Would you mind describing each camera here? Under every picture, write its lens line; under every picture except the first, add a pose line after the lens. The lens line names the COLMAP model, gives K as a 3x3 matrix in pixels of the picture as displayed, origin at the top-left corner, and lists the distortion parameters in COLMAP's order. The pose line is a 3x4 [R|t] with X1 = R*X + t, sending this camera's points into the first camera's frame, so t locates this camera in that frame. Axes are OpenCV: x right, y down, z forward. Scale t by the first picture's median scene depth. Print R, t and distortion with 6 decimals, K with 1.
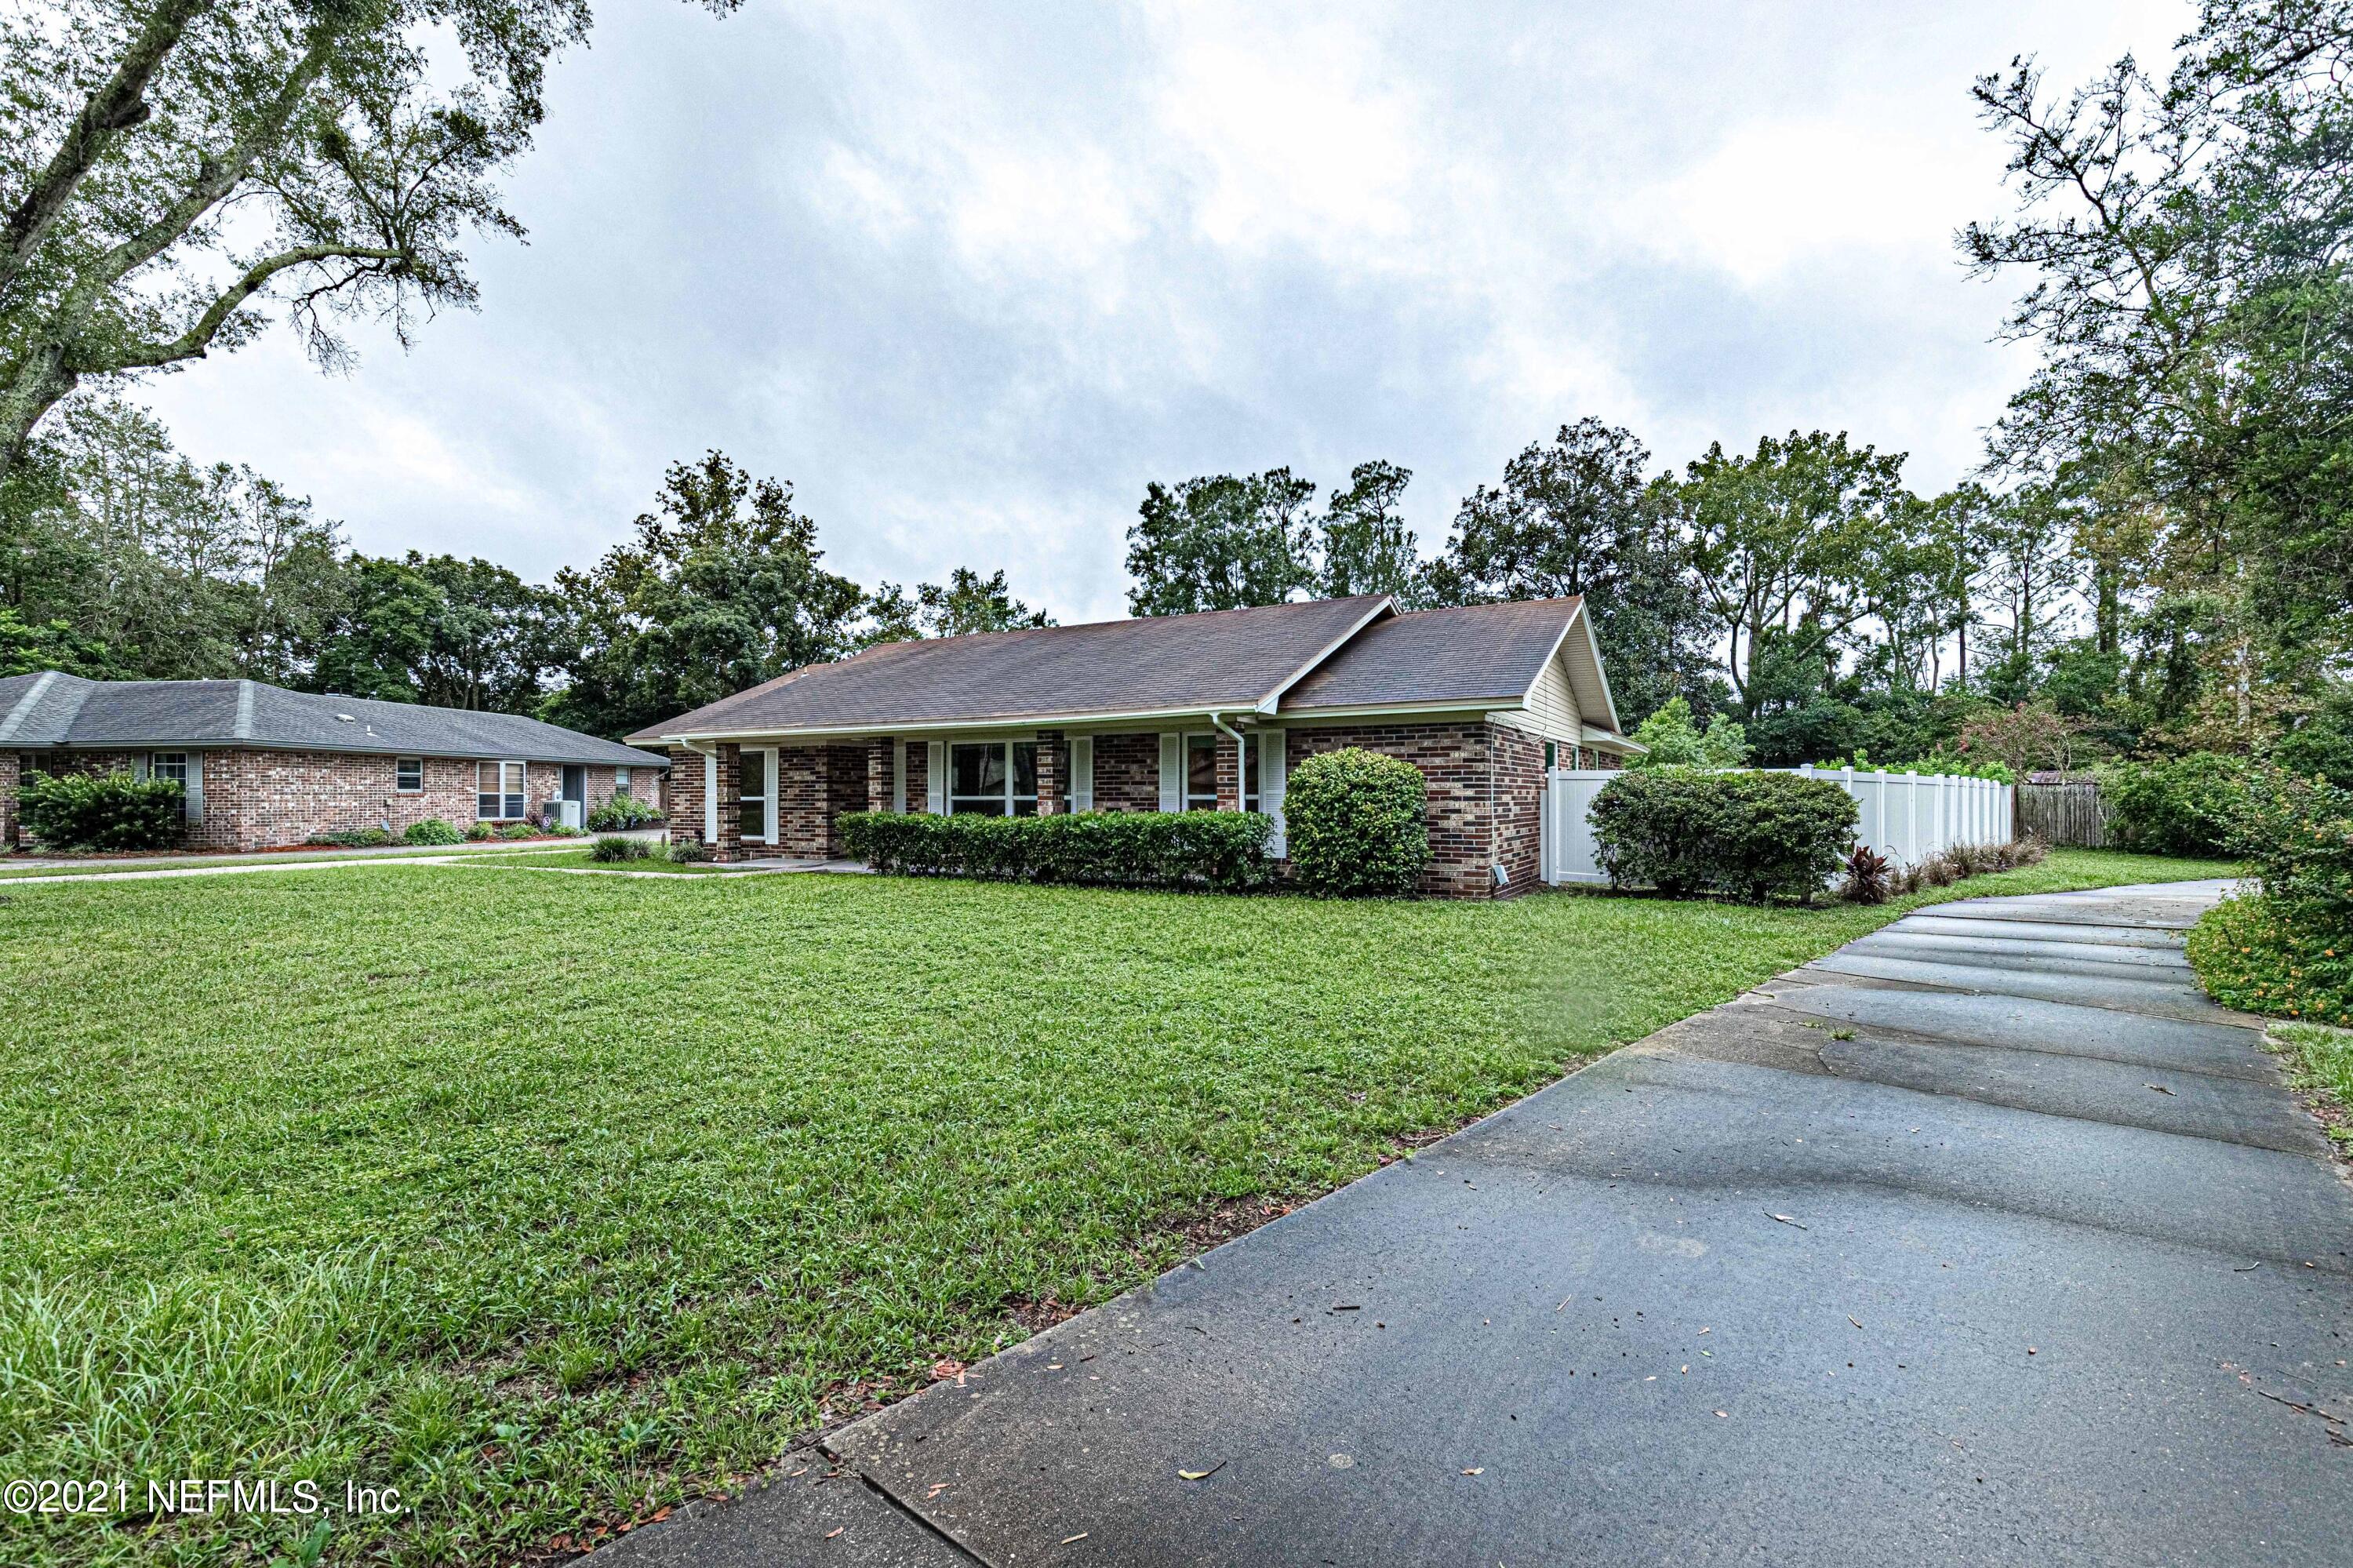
lens RADIAL K [[1077.0, 0, 1181.7], [0, 1077.0, 788.1], [0, 0, 1]] dist [0.005605, -0.000161]
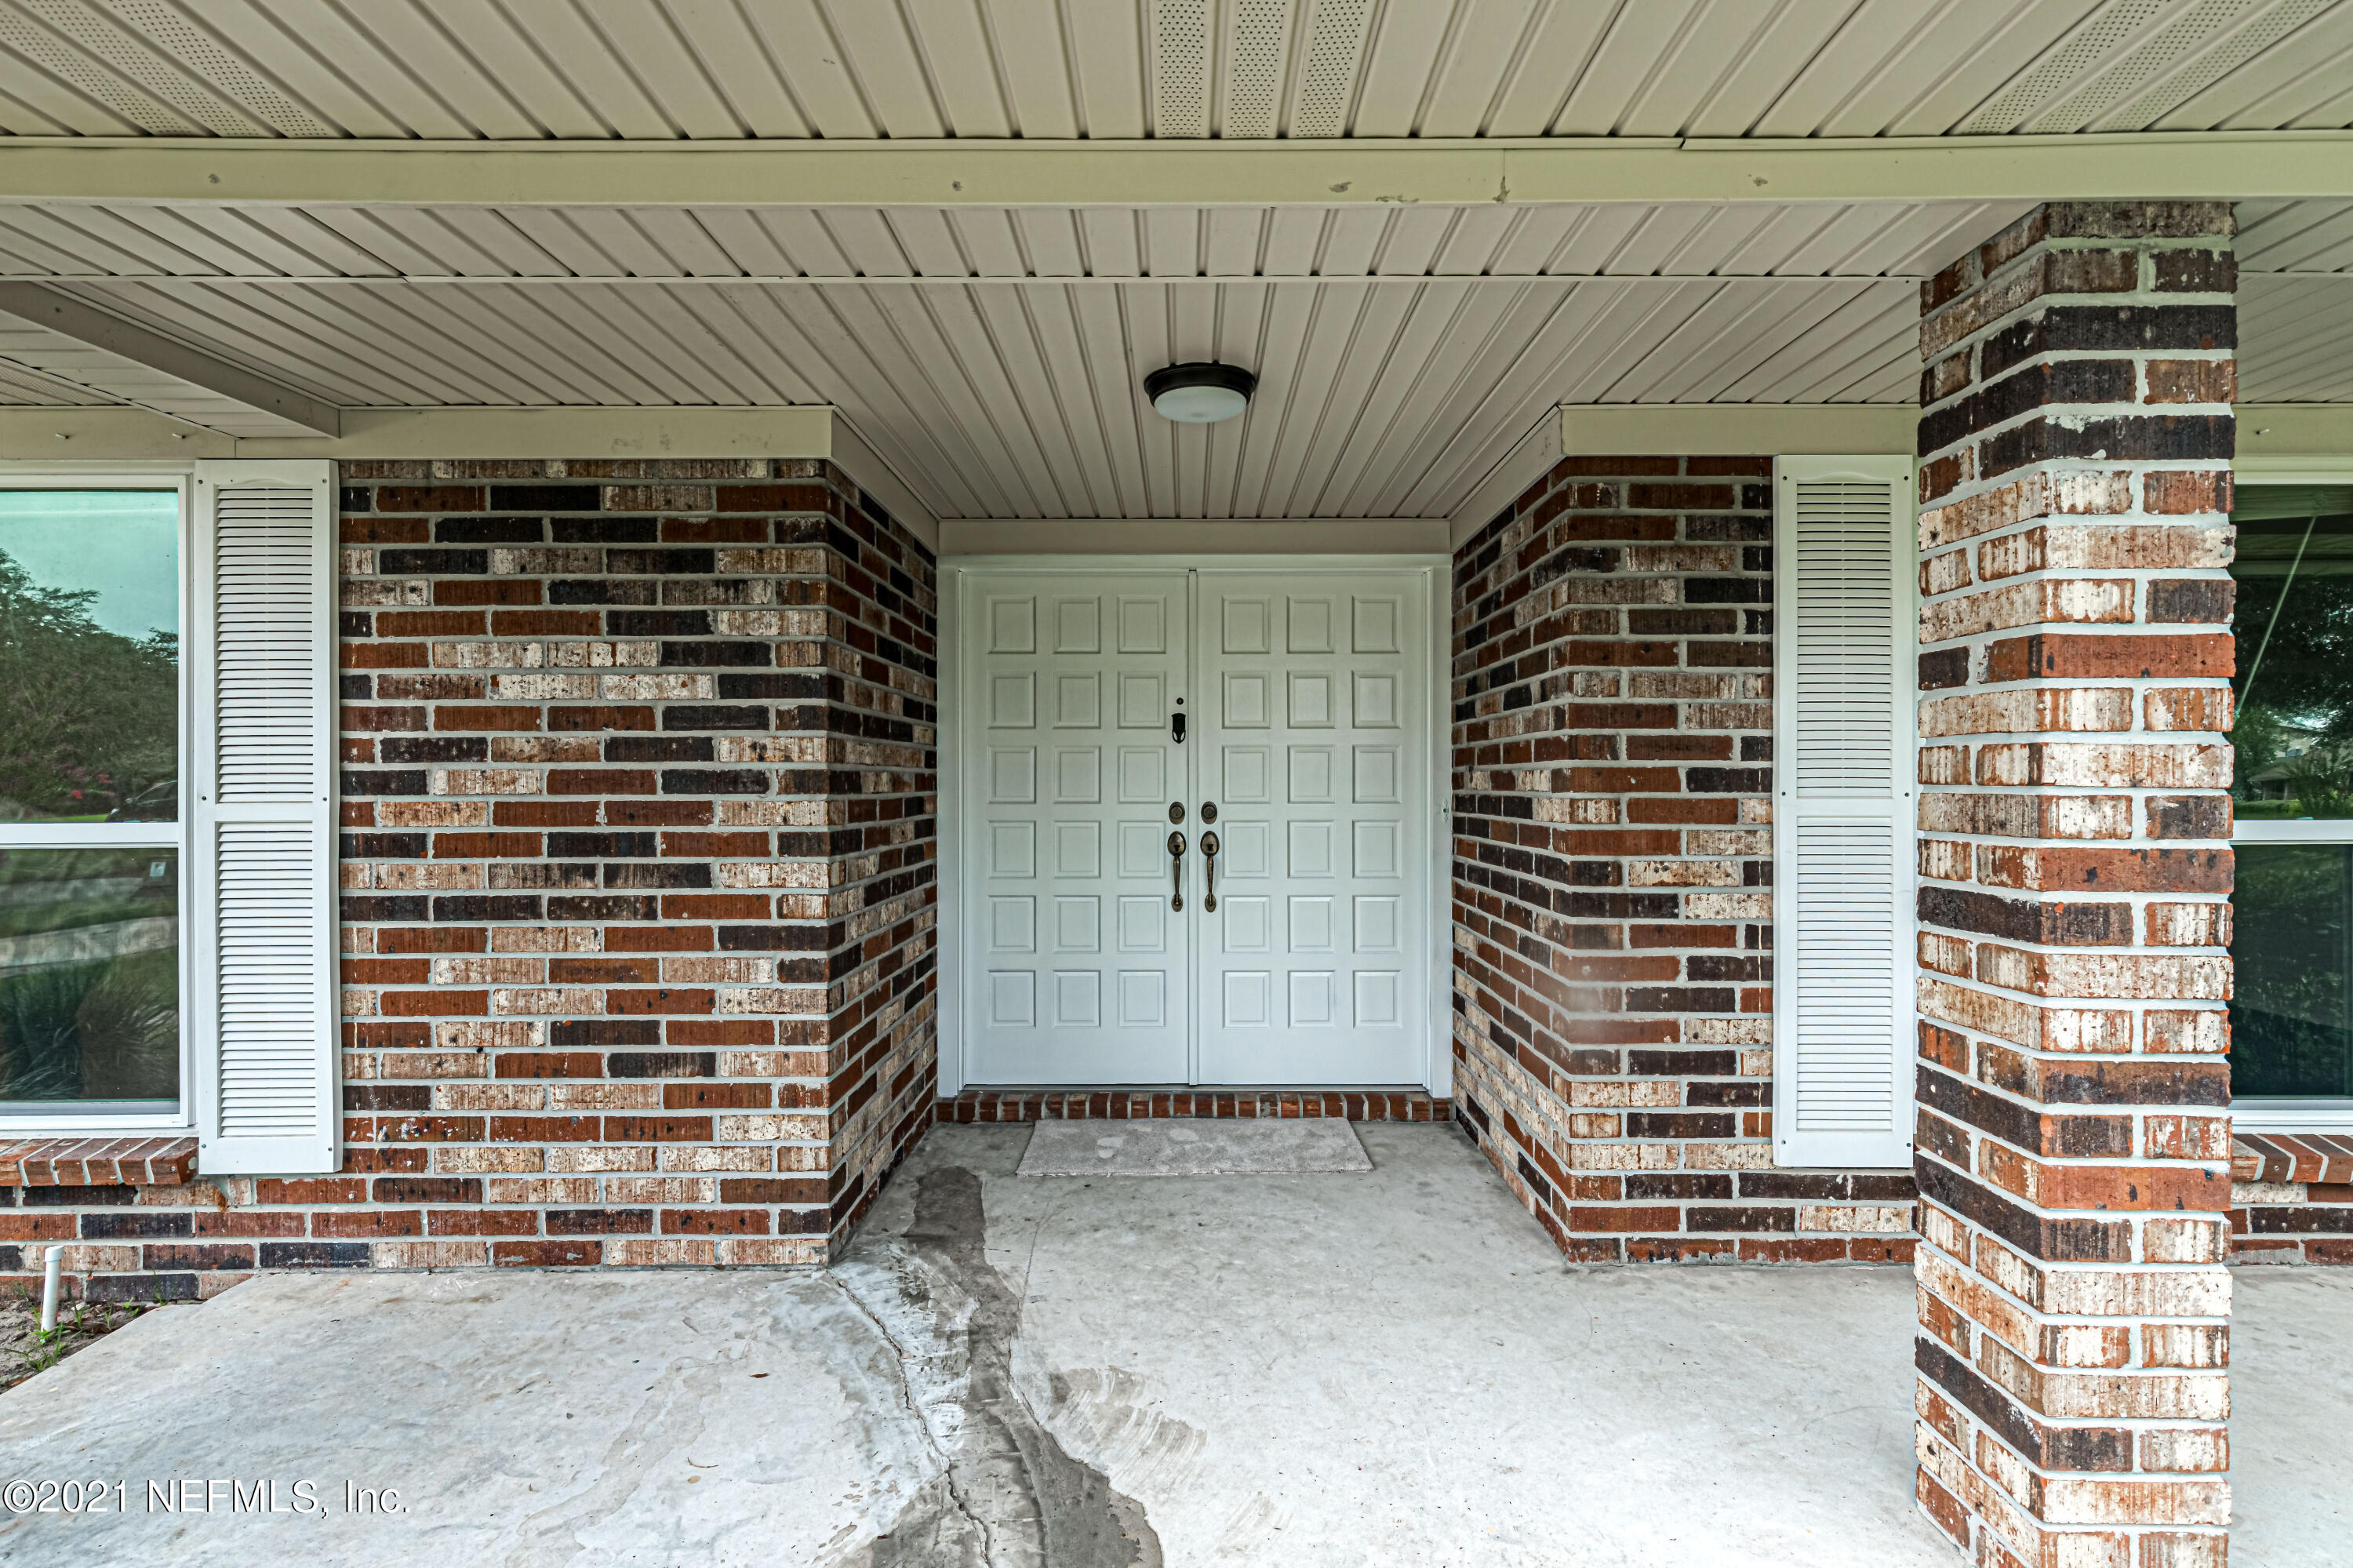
lens RADIAL K [[1077.0, 0, 1181.7], [0, 1077.0, 788.1], [0, 0, 1]] dist [0.005605, -0.000161]
pose [[0.875109, -0.002167, 0.483921, -0.346013], [-0.004587, 0.999908, 0.012774, 0.001314], [-0.483904, -0.013398, 0.875018, 0.826775]]
